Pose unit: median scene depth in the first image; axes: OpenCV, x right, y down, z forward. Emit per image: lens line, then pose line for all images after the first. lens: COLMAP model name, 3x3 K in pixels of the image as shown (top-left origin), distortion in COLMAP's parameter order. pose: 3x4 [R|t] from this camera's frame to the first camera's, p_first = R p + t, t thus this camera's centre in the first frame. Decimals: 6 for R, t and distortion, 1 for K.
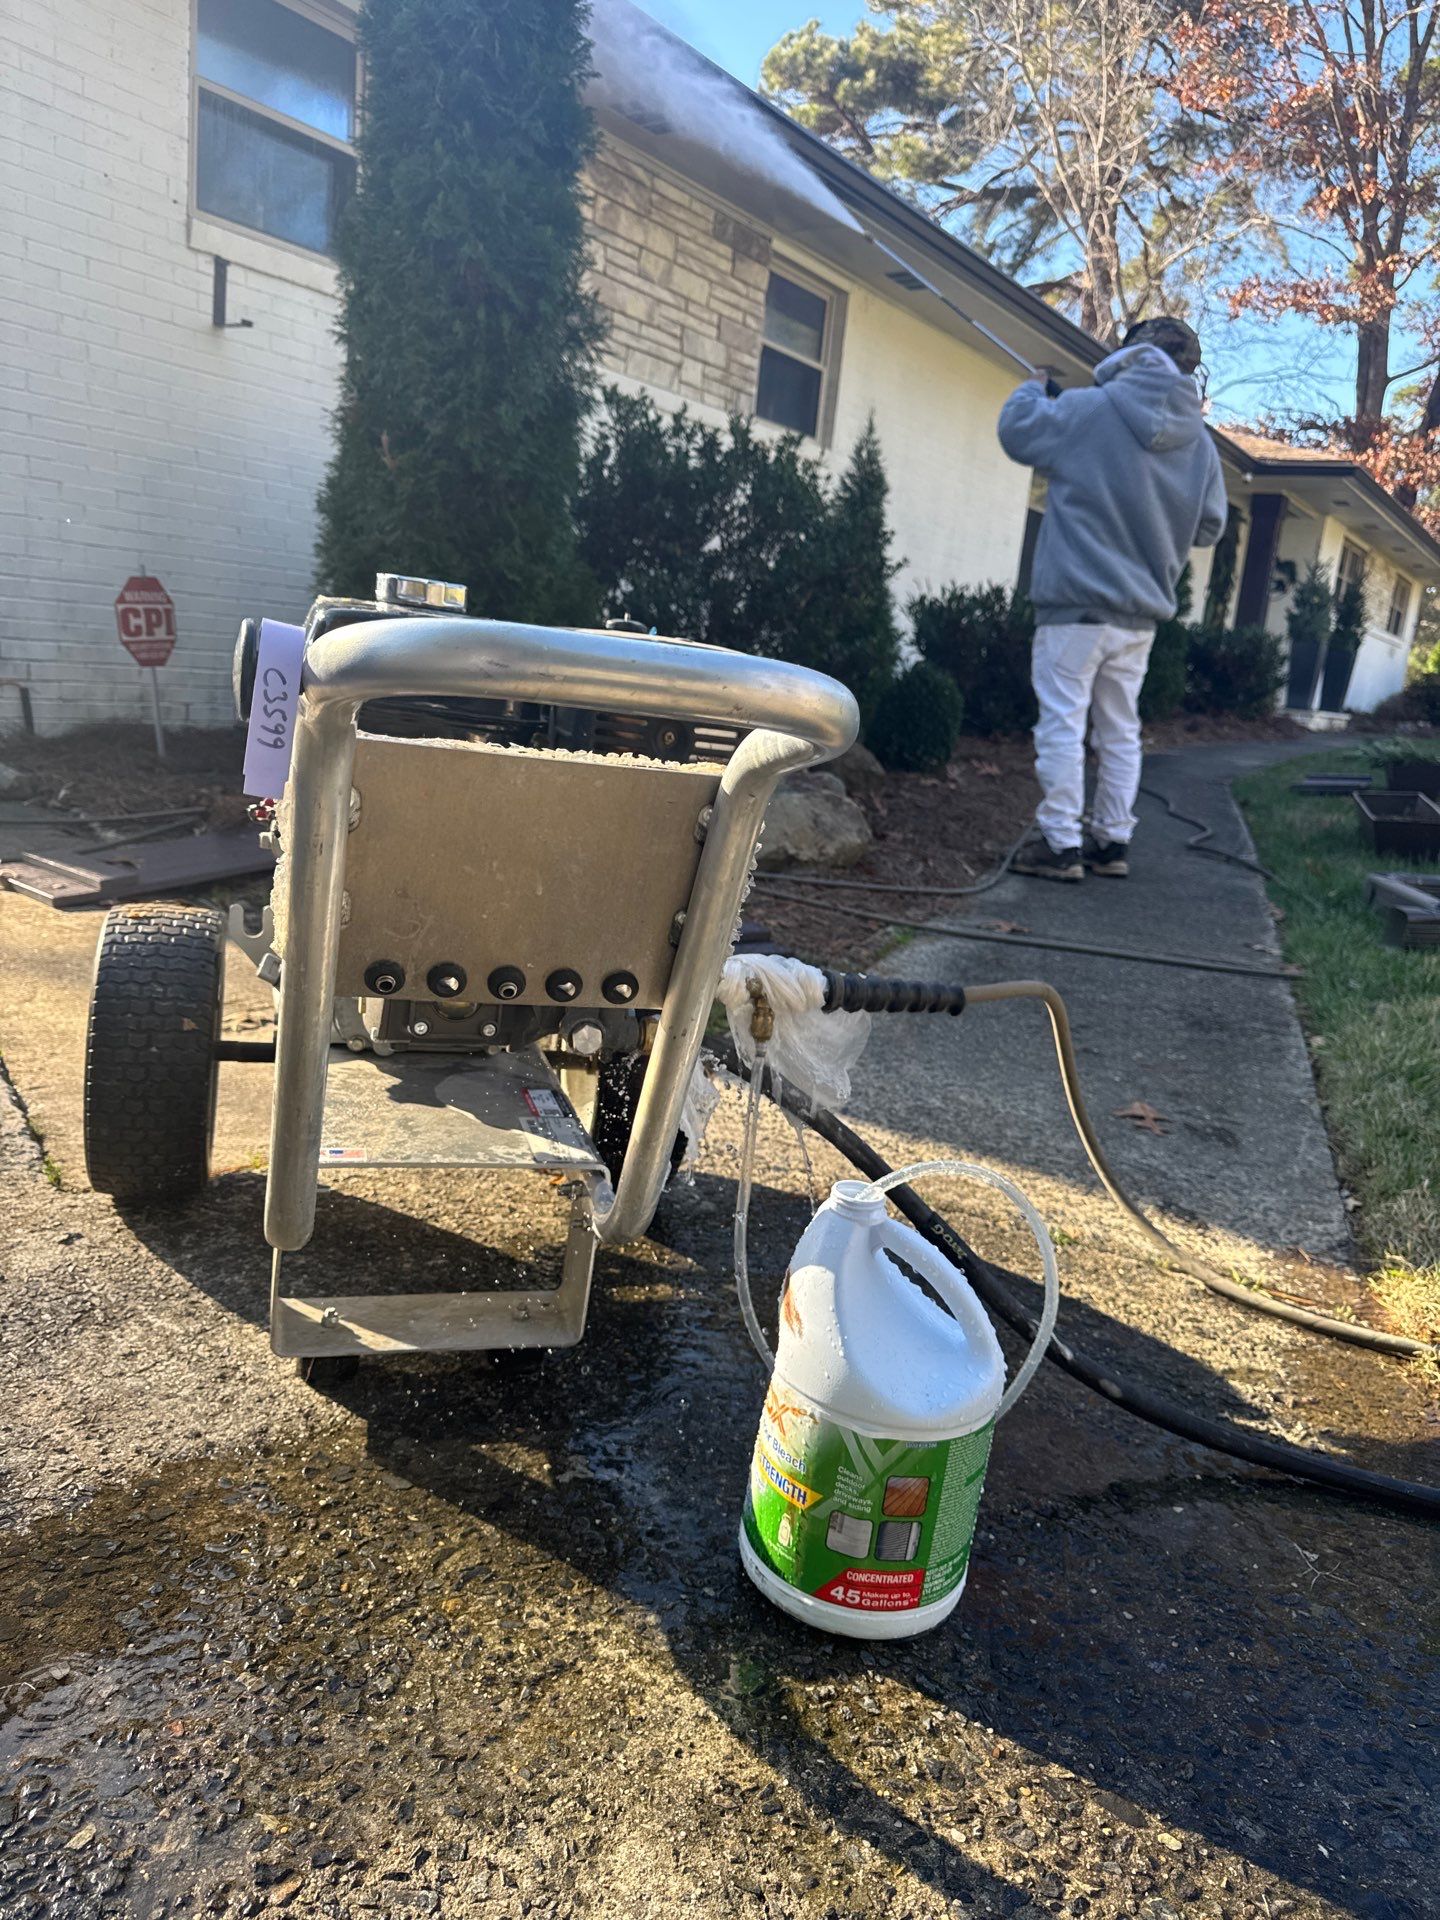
lens RADIAL K [[1369.5, 0, 732.5], [0, 1369.5, 946.9], [0, 0, 1]] dist [0.033279, -0.031806]
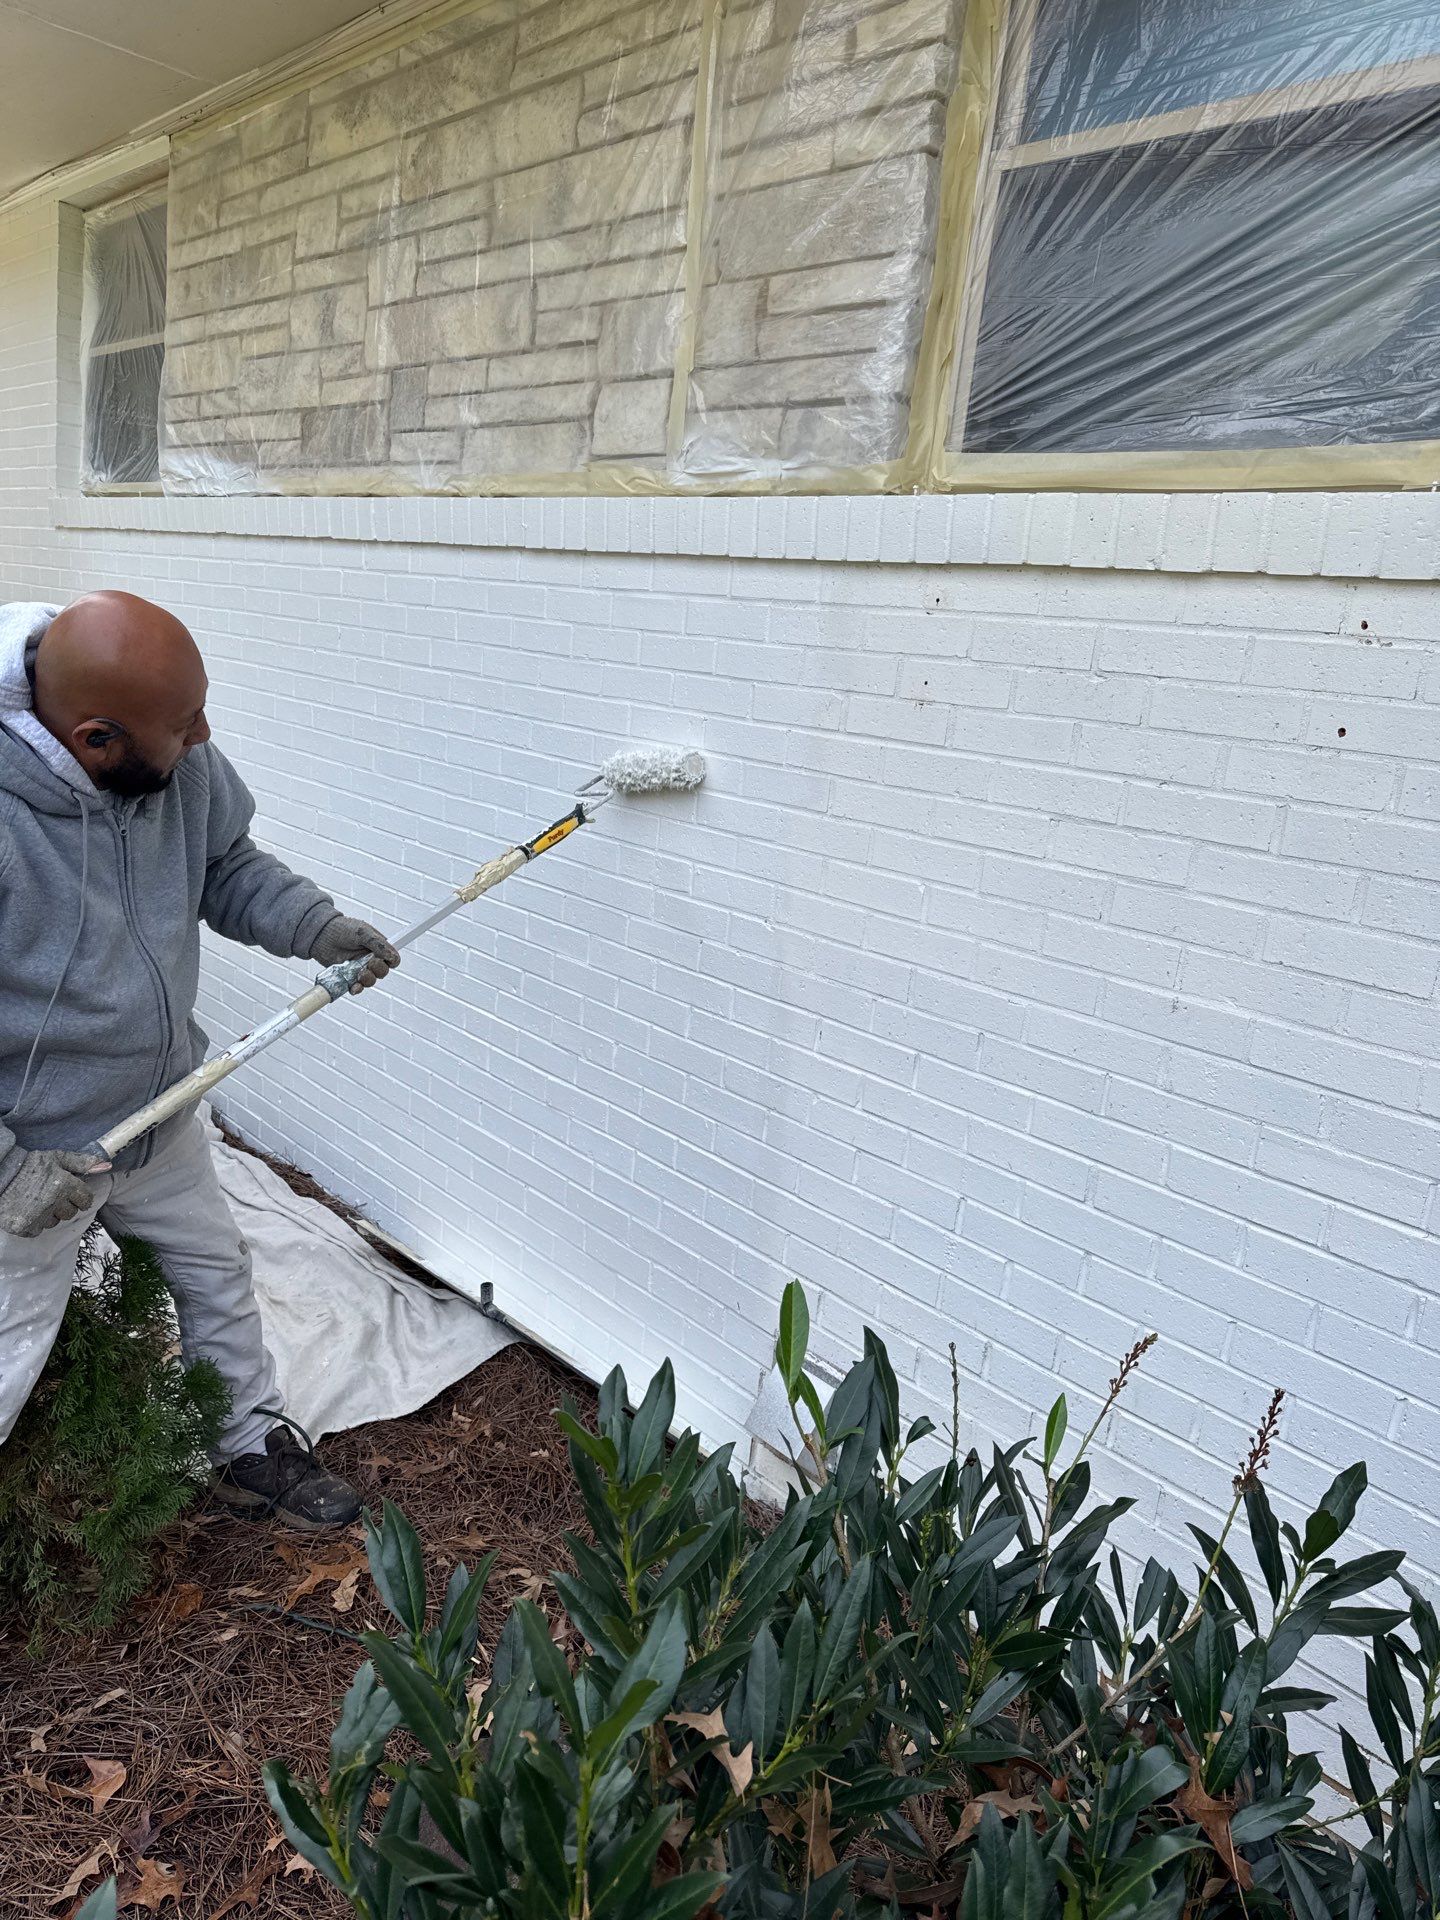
lens RADIAL K [[1365.7, 0, 725.2], [0, 1365.7, 945.0], [0, 0, 1]] dist [0.041883, -0.049517]
pose [[-0.207583, 0.087805, -0.974269, 0.338351], [-0.321955, 0.934342, 0.152804, -0.384128], [0.923718, 0.345390, -0.165684, 1.218689]]
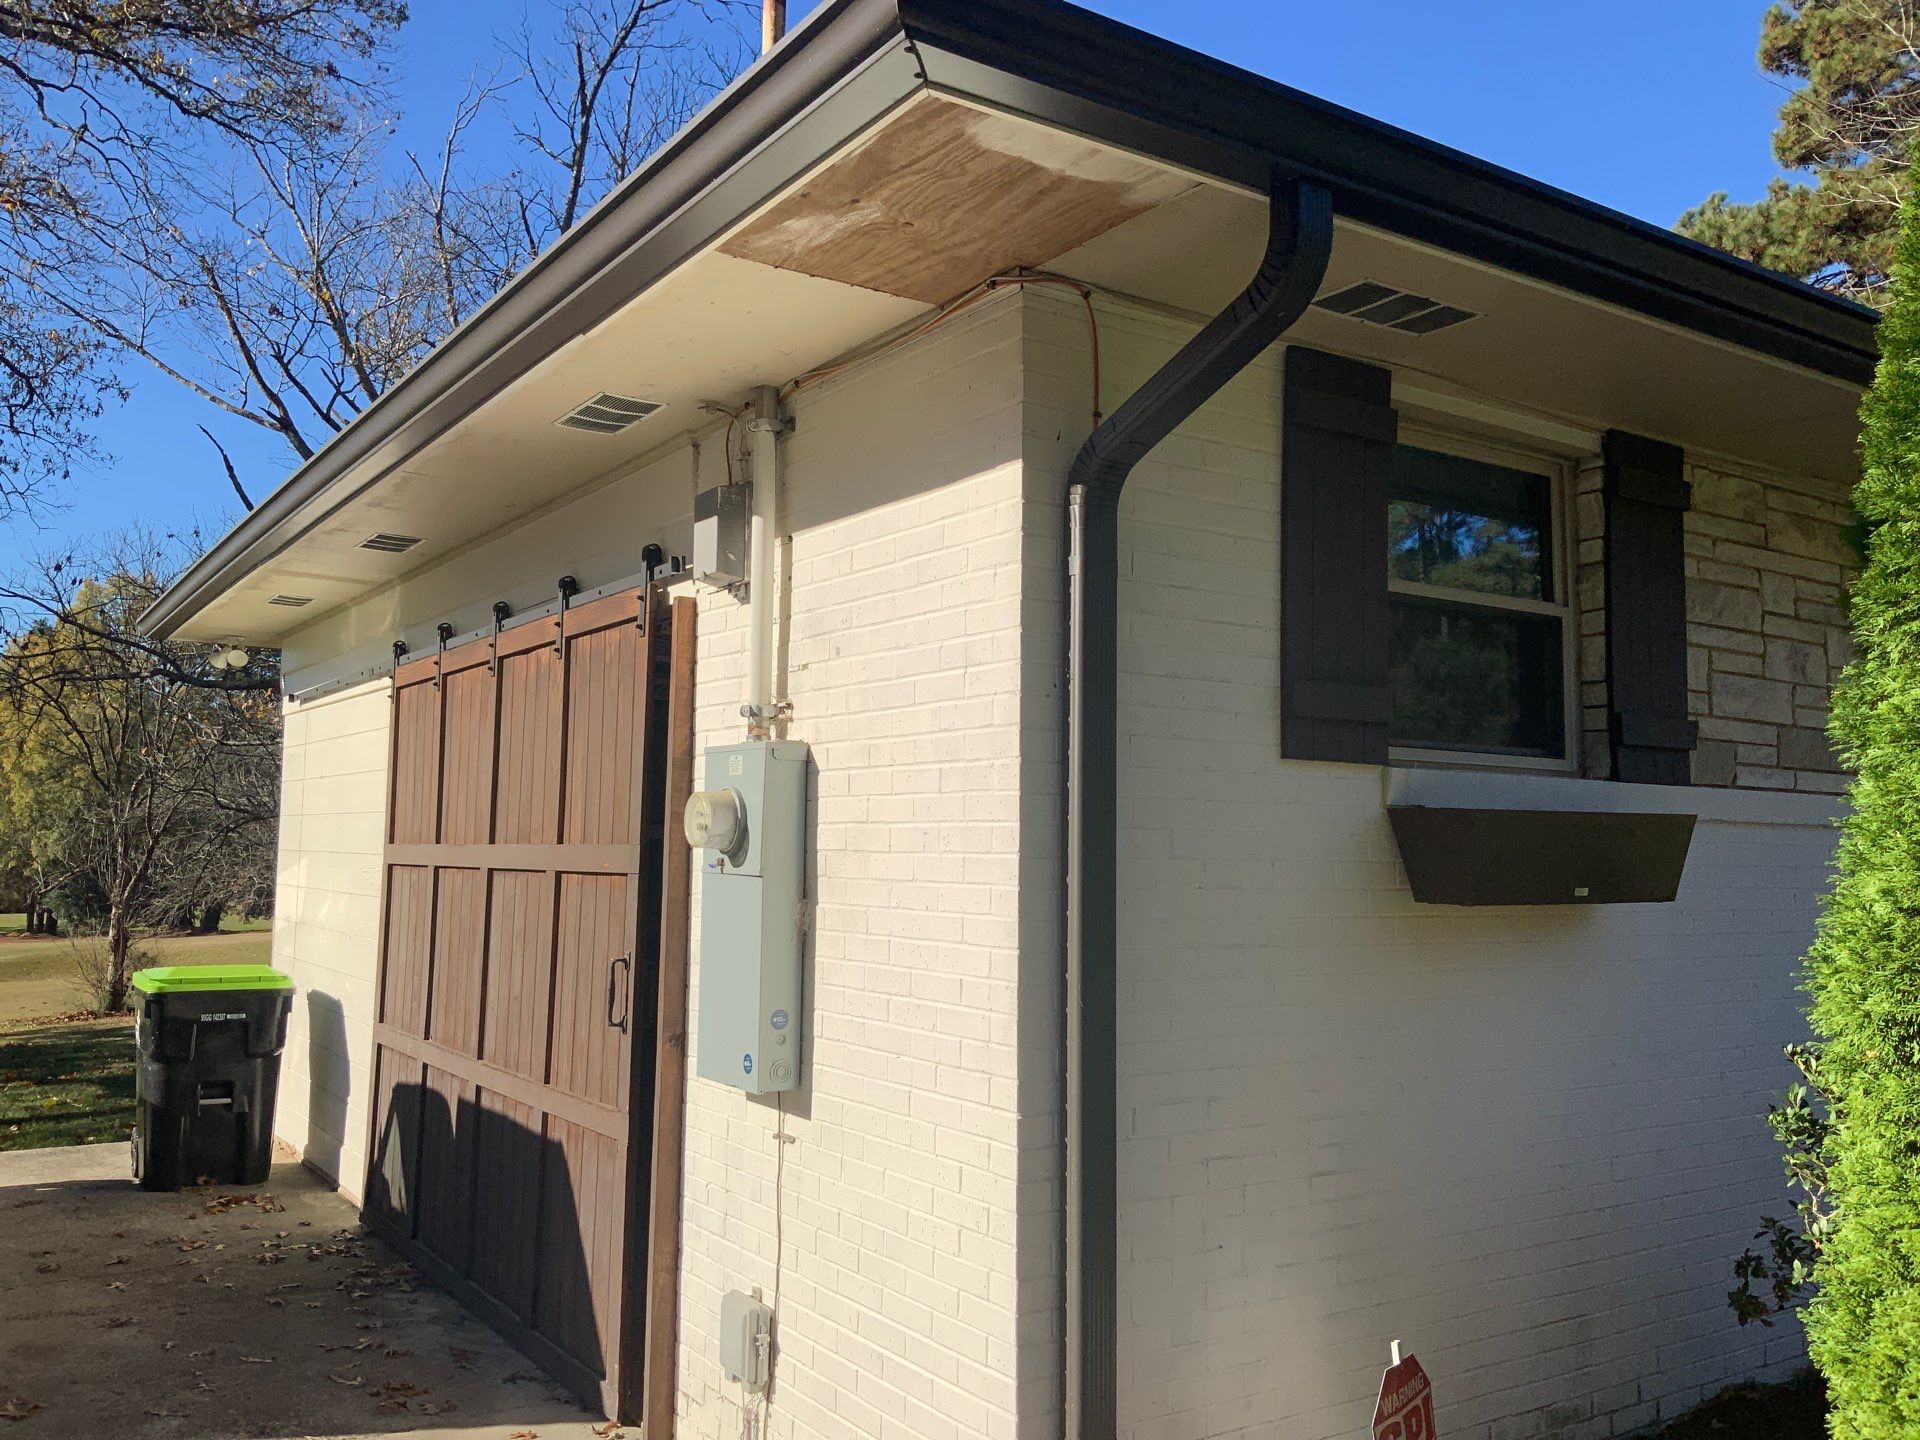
lens RADIAL K [[1608.8, 0, 970.5], [0, 1608.8, 704.1], [0, 0, 1]] dist [0.011846, -0.013728]
pose [[0.923435, -0.116259, -0.365721, -0.205940], [-0.006295, 0.948289, -0.317346, -0.213949], [0.383704, 0.295351, 0.874951, 0.139601]]
